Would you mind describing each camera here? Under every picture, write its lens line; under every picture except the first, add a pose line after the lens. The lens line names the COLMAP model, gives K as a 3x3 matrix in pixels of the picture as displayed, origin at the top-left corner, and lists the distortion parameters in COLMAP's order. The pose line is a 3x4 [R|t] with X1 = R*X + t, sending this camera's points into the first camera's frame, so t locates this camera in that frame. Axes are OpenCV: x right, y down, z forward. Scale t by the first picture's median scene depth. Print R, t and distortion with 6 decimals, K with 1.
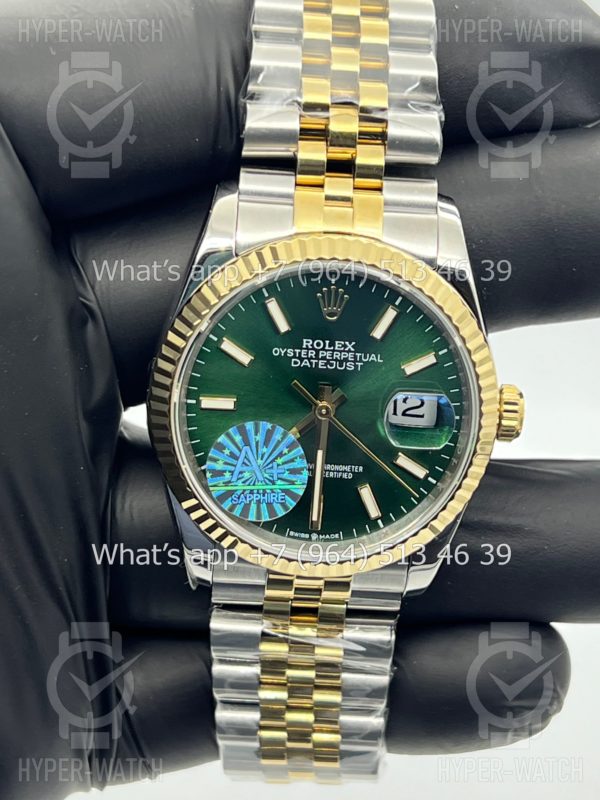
lens RADIAL K [[1730.5, 0, 302.7], [0, 1730.5, 394.9], [0, 0, 1]] dist [0.015862, 0.000000]
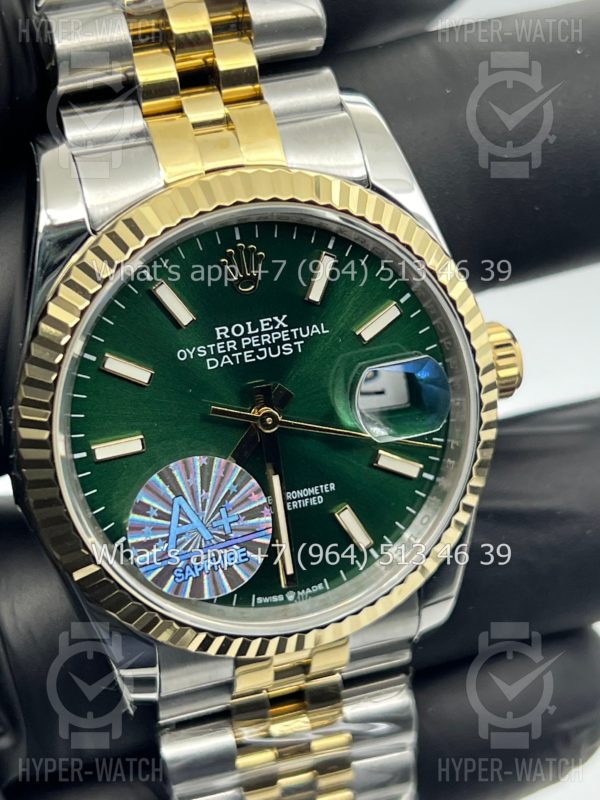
lens RADIAL K [[1730.5, 0, 303.7], [0, 1730.5, 405.5], [0, 0, 1]] dist [0.015862, 0.000000]
pose [[0.947146, -0.250482, 0.200433, -0.112320], [0.249960, 0.967842, 0.028331, -0.012630], [-0.201083, 0.023267, 0.979298, 0.306925]]
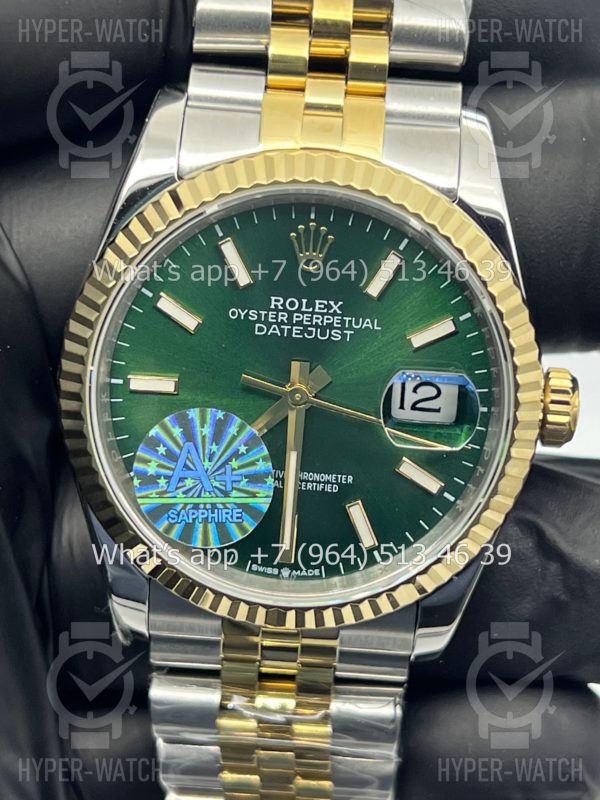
lens RADIAL K [[1730.5, 0, 296.3], [0, 1730.5, 400.8], [0, 0, 1]] dist [0.015862, 0.000000]
pose [[0.998972, 0.012409, -0.043606, 0.042476], [-0.014426, 0.998825, -0.046255, 0.044105], [0.042981, 0.046837, 0.997977, 0.277518]]
